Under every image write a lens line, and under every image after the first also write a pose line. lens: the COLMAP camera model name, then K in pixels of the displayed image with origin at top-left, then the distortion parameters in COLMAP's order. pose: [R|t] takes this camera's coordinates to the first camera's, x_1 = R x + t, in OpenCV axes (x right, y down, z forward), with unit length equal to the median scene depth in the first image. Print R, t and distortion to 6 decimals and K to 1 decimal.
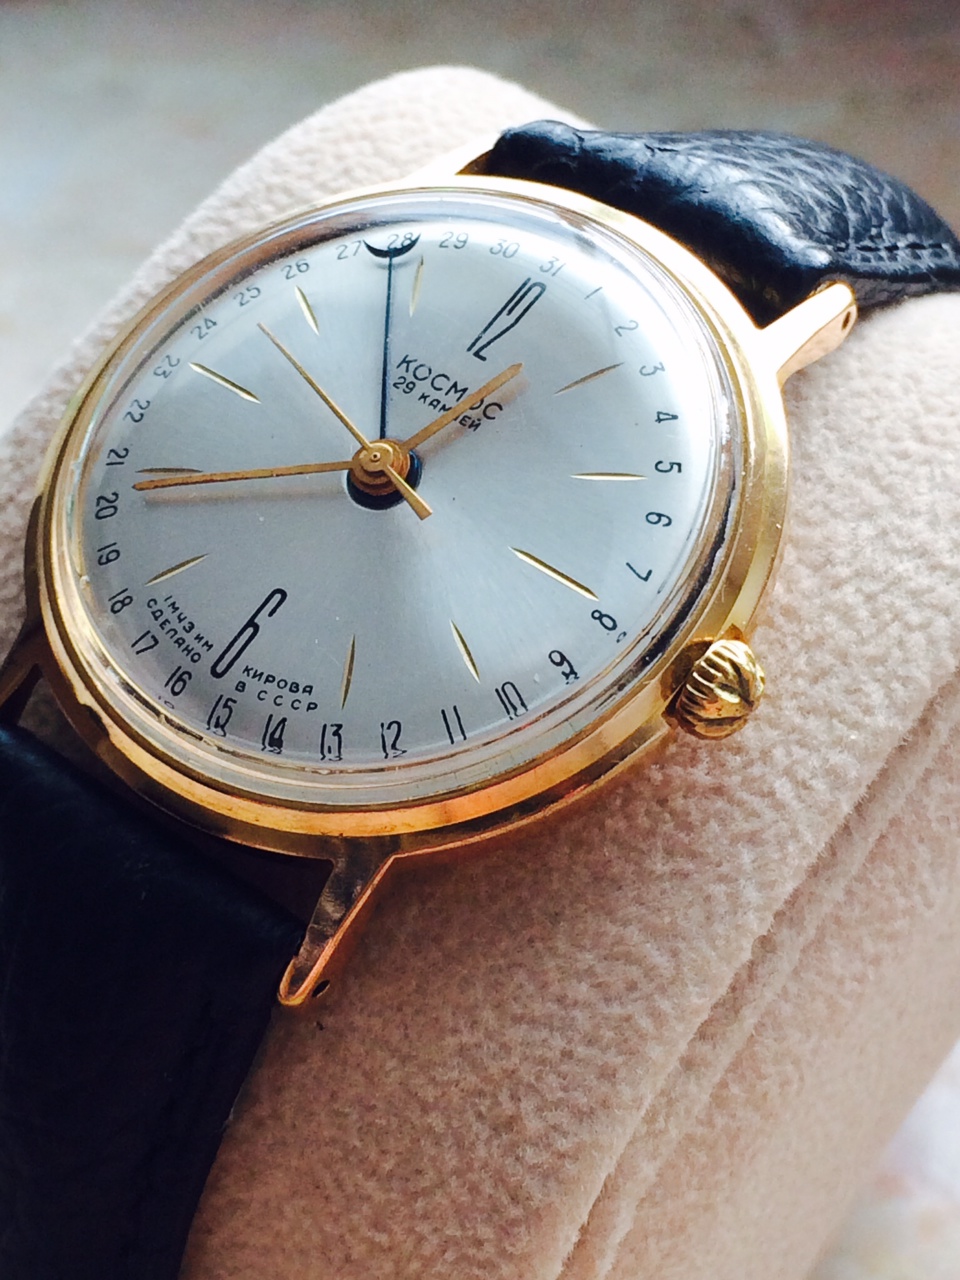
lens RADIAL K [[3042.7, 0, 480.4], [0, 3042.7, 641.0], [0, 0, 1]] dist [0.167726, 0.000000]
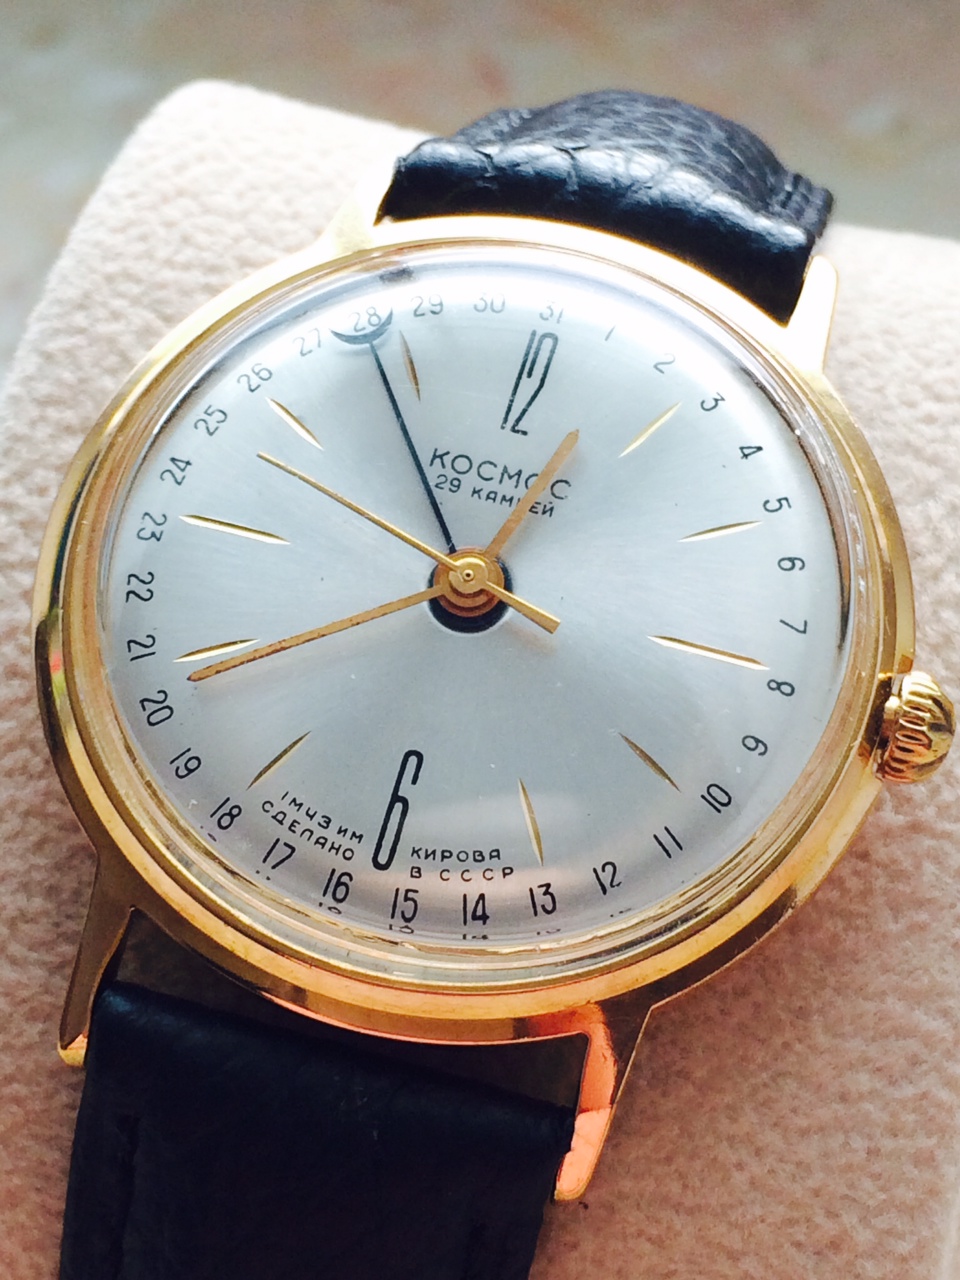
lens RADIAL K [[3042.7, 0, 480.5], [0, 3042.7, 638.8], [0, 0, 1]] dist [0.167726, 0.000000]
pose [[0.891006, -0.272631, 0.363017, -0.356484], [0.237239, 0.961354, 0.139700, -0.165186], [-0.387074, -0.038352, 0.921251, 0.185589]]
